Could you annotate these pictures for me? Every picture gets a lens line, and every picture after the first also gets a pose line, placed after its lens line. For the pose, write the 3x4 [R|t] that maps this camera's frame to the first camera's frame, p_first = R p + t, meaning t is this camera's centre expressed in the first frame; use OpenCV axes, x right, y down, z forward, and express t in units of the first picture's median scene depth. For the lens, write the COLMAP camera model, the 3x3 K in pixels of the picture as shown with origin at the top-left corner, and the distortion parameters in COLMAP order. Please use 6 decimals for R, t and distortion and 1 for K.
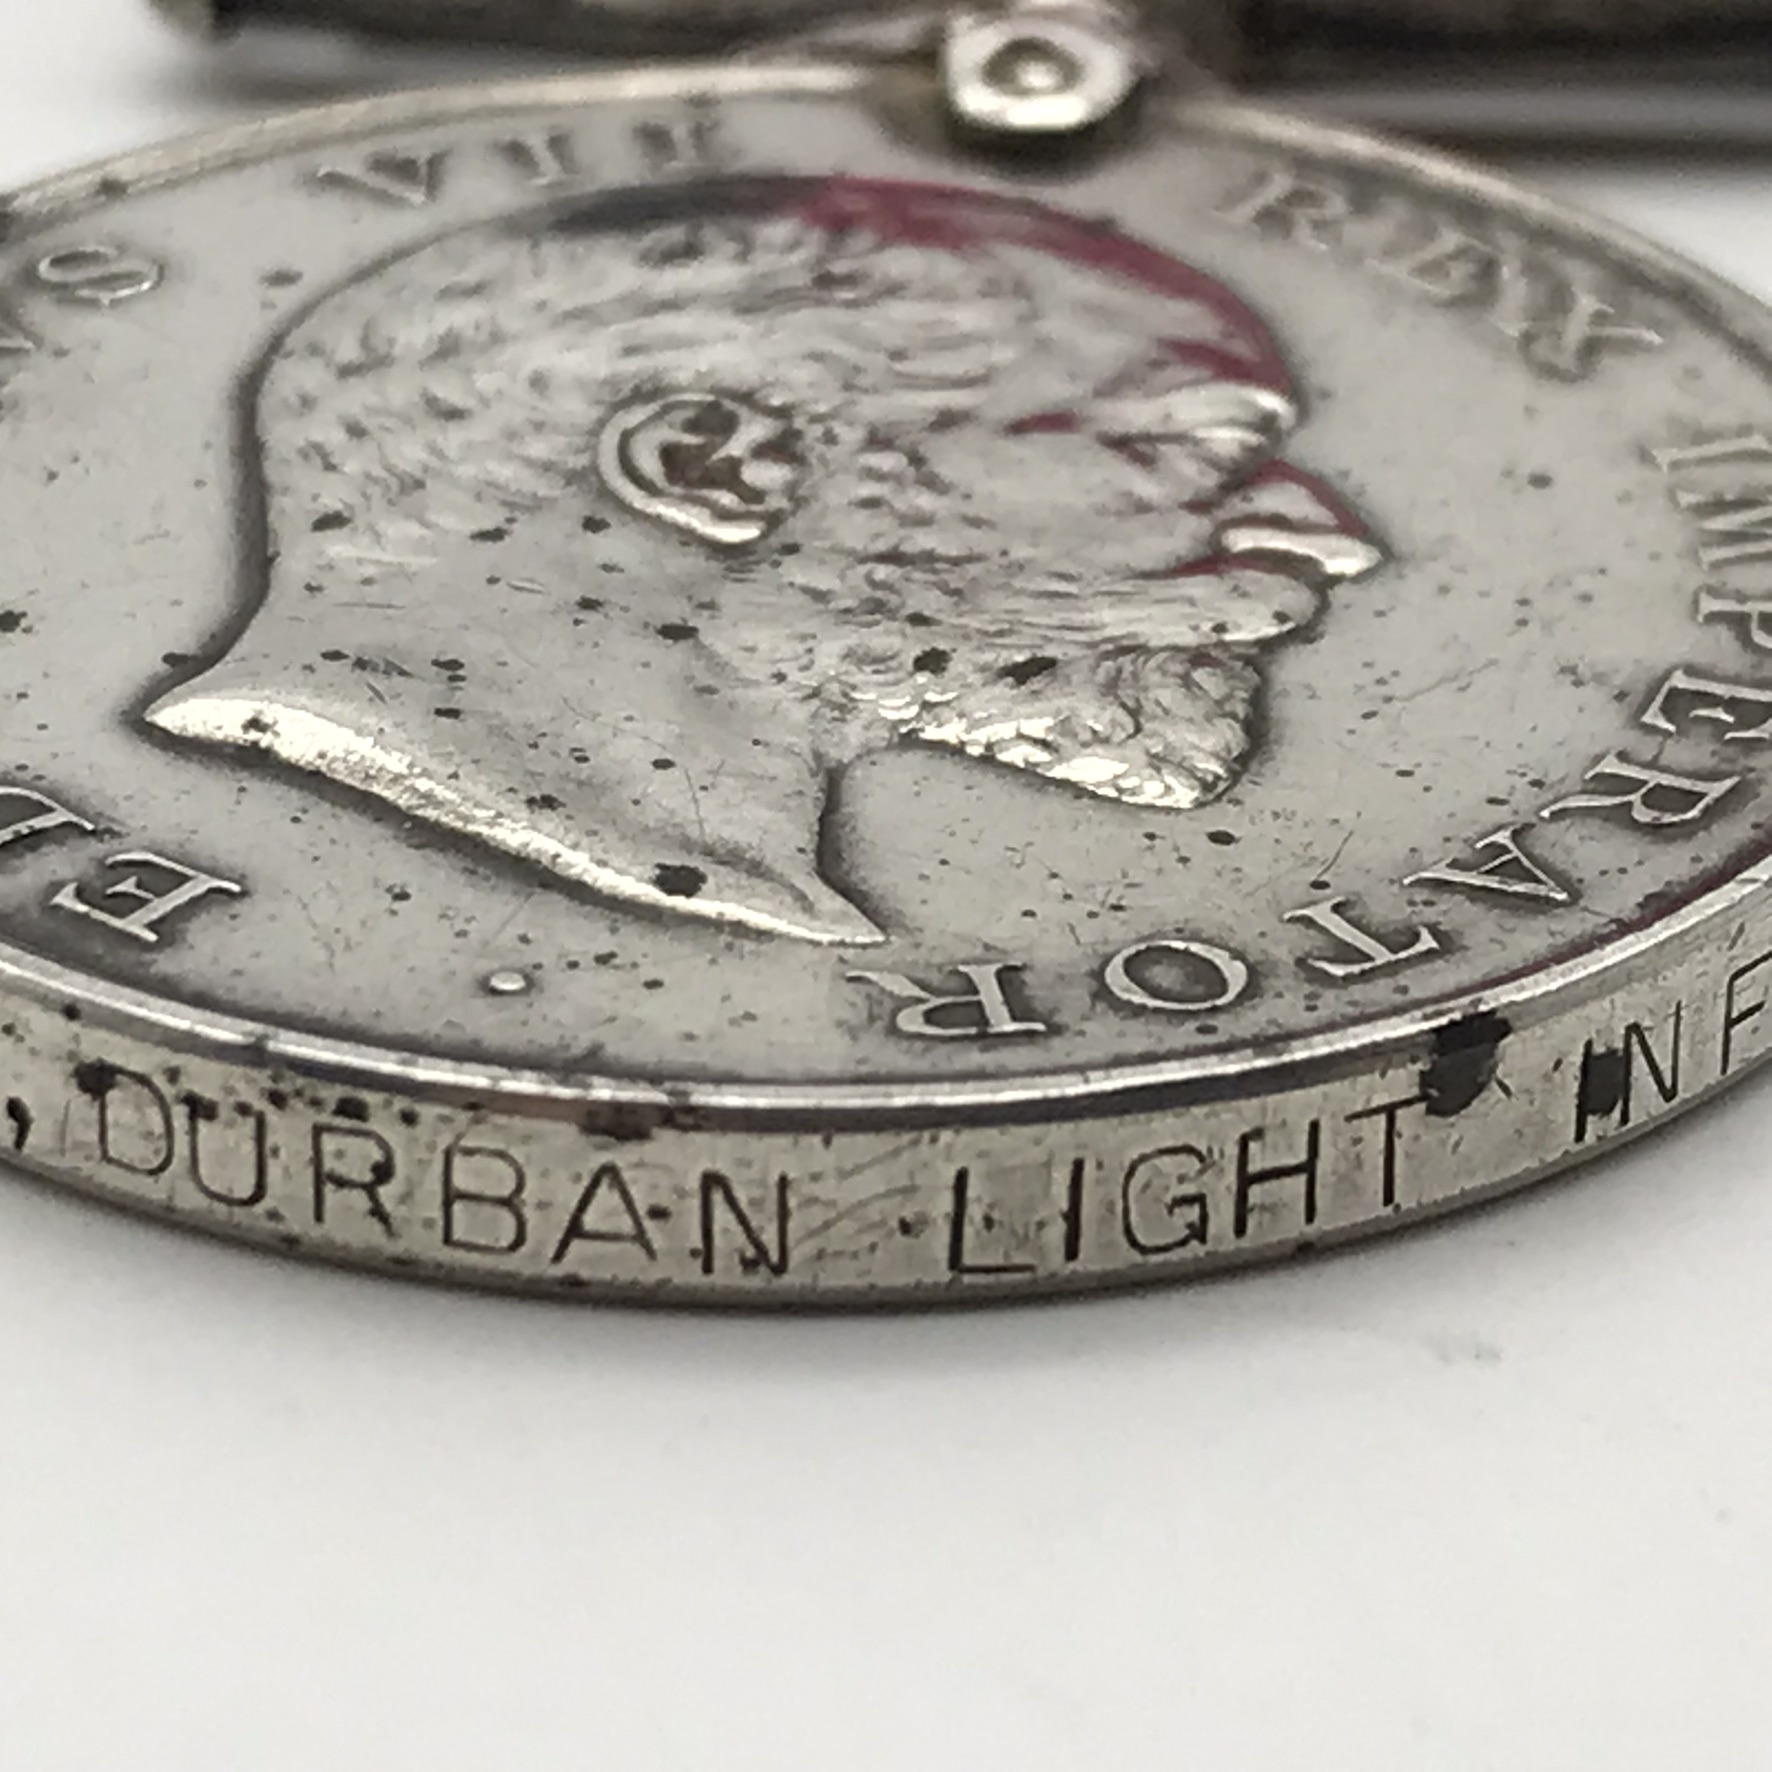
lens RADIAL K [[7577.7, 0, 886.0], [0, 7577.7, 886.0], [0, 0, 1]] dist [0.254193, -1.490148]
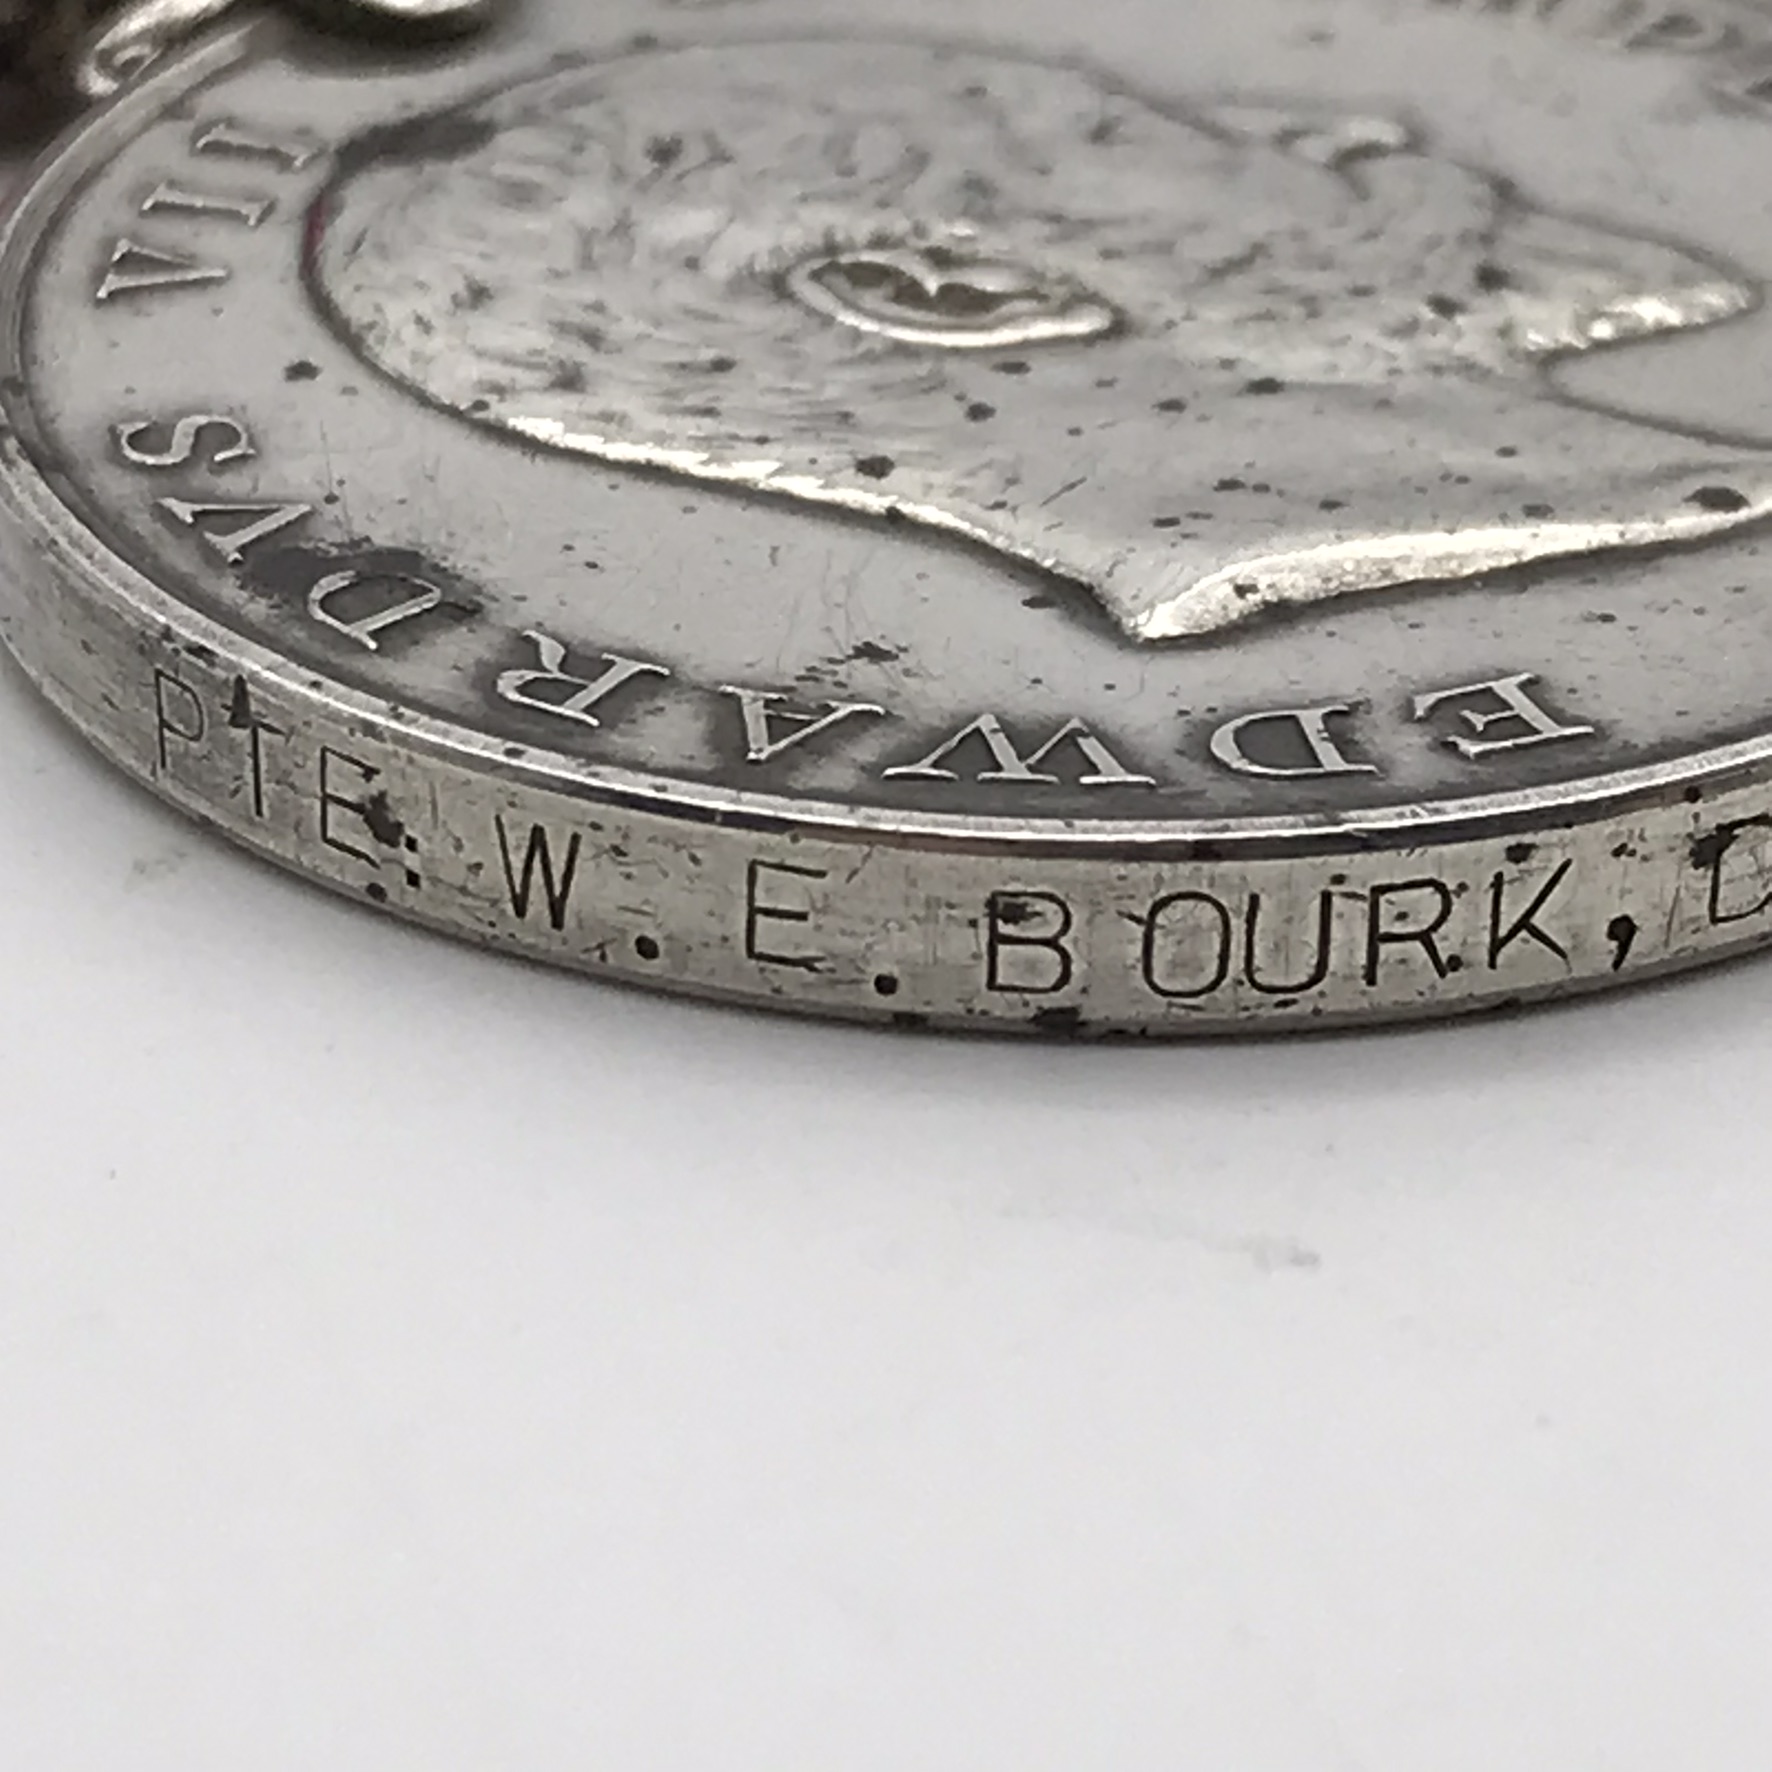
lens RADIAL K [[7577.7, 0, 886.0], [0, 7577.7, 886.0], [0, 0, 1]] dist [0.254193, -1.490148]
pose [[0.521215, -0.425747, 0.739645, -0.861100], [0.414648, 0.883840, 0.216552, -0.222146], [-0.745924, 0.193823, 0.637205, 0.404193]]
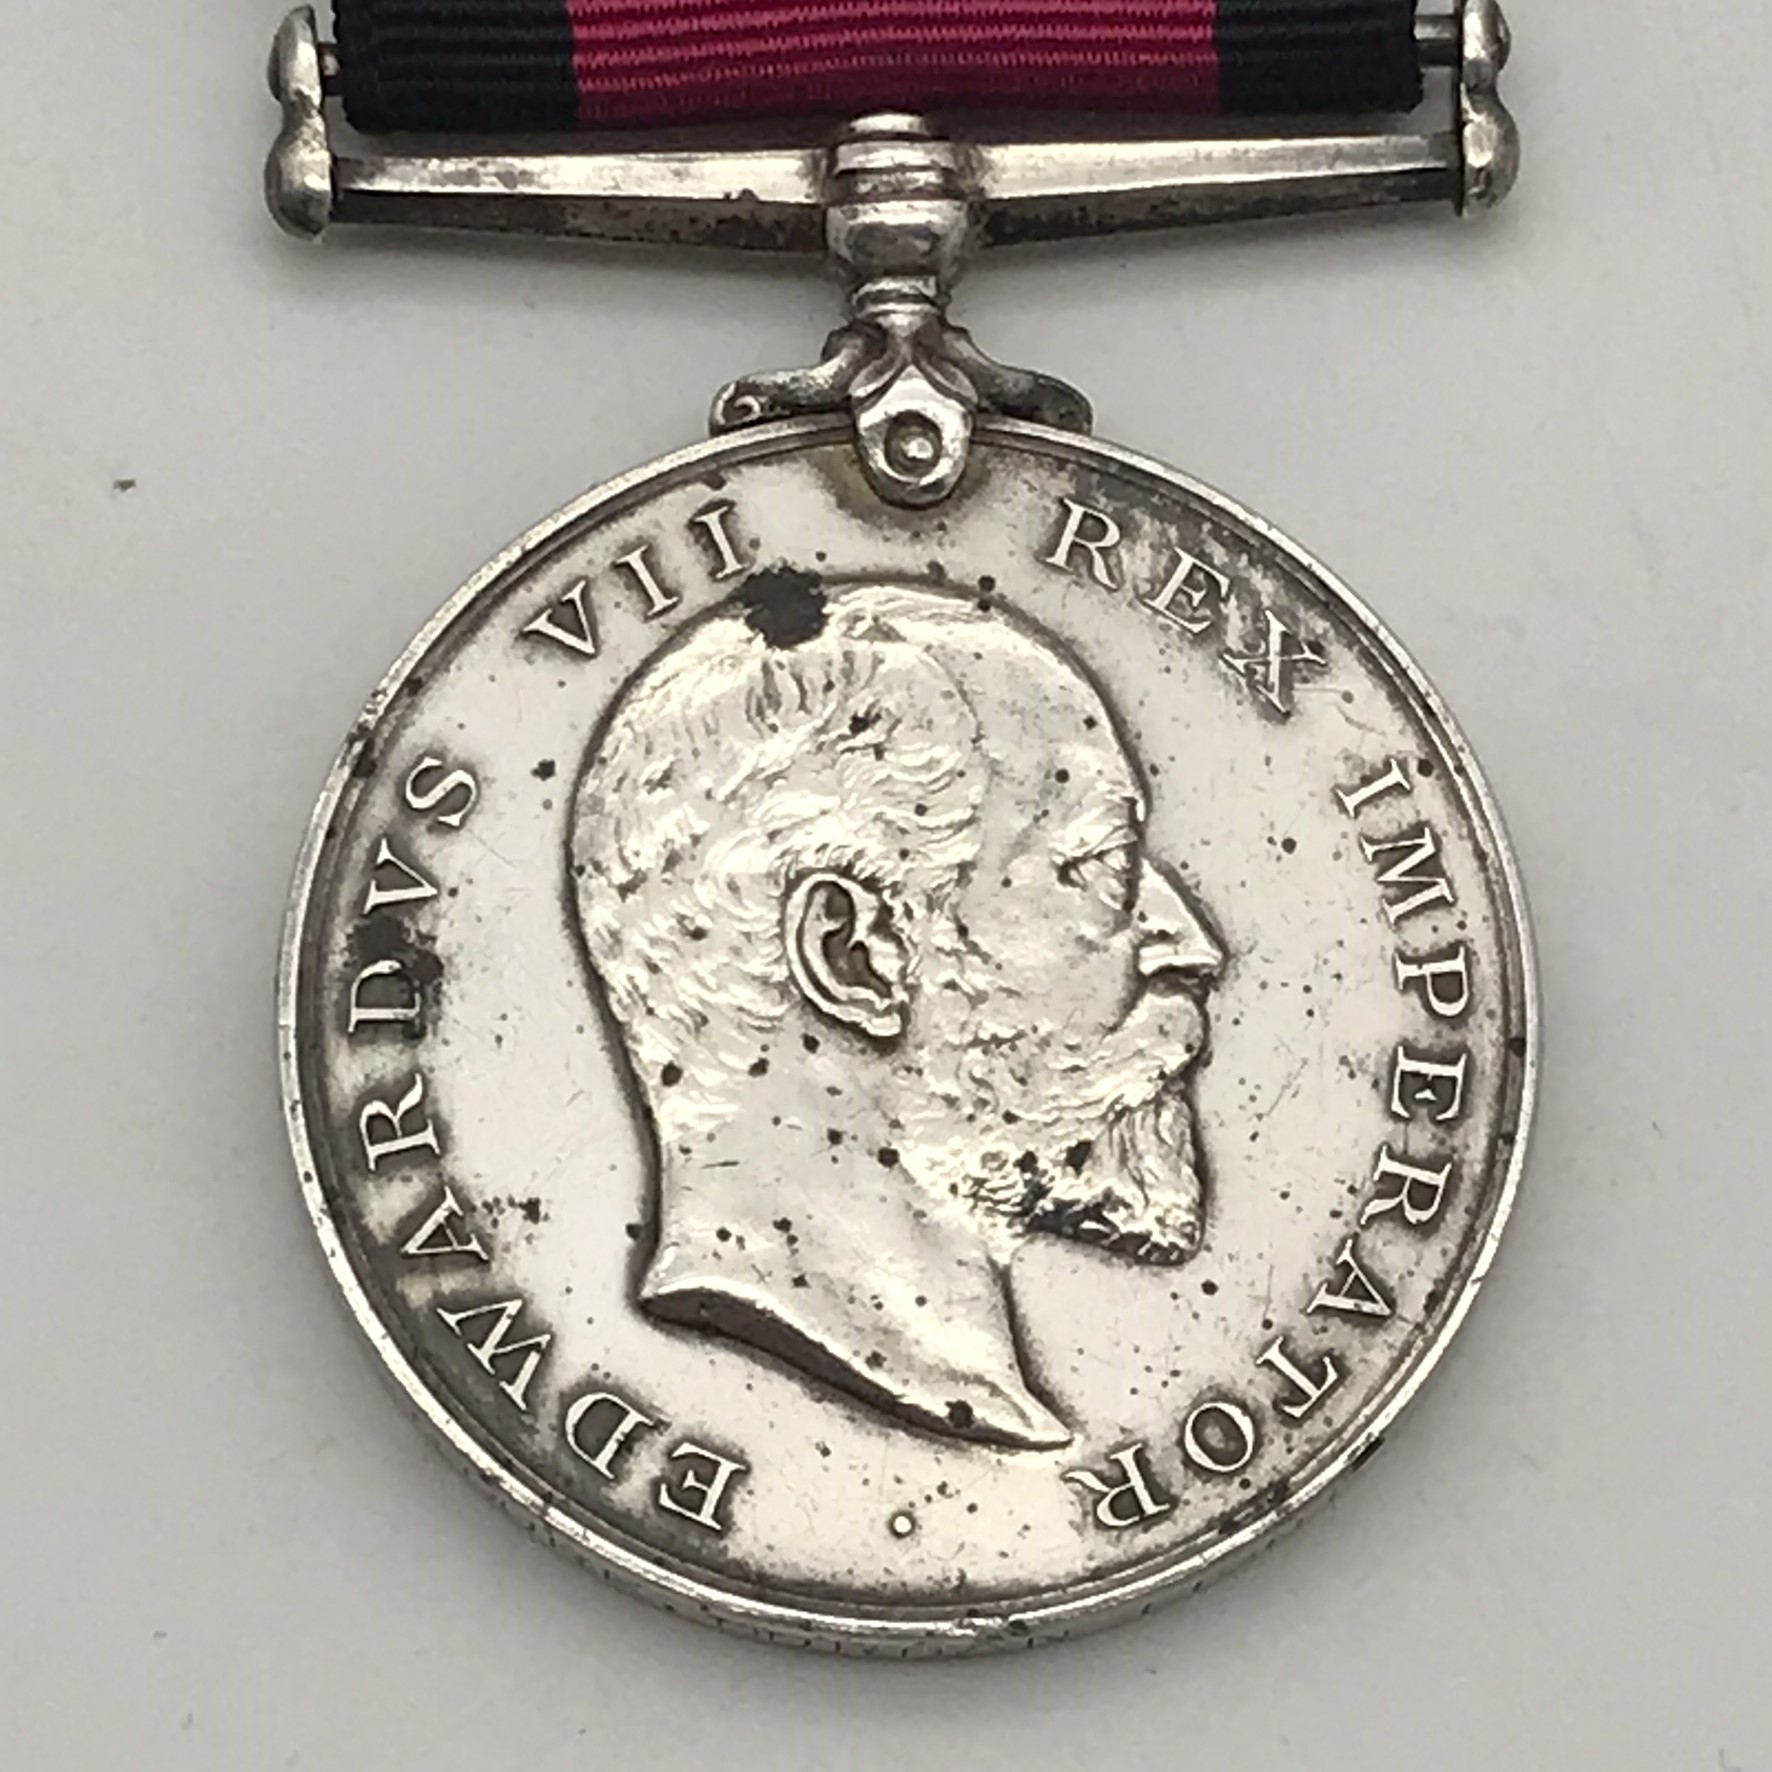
lens RADIAL K [[7577.7, 0, 886.0], [0, 7577.7, 886.0], [0, 0, 1]] dist [0.254193, -1.490148]
pose [[0.970427, -0.221692, 0.095521, -0.197113], [0.081203, 0.672441, 0.735683, -1.494727], [-0.227327, -0.706170, 0.670557, -0.219962]]
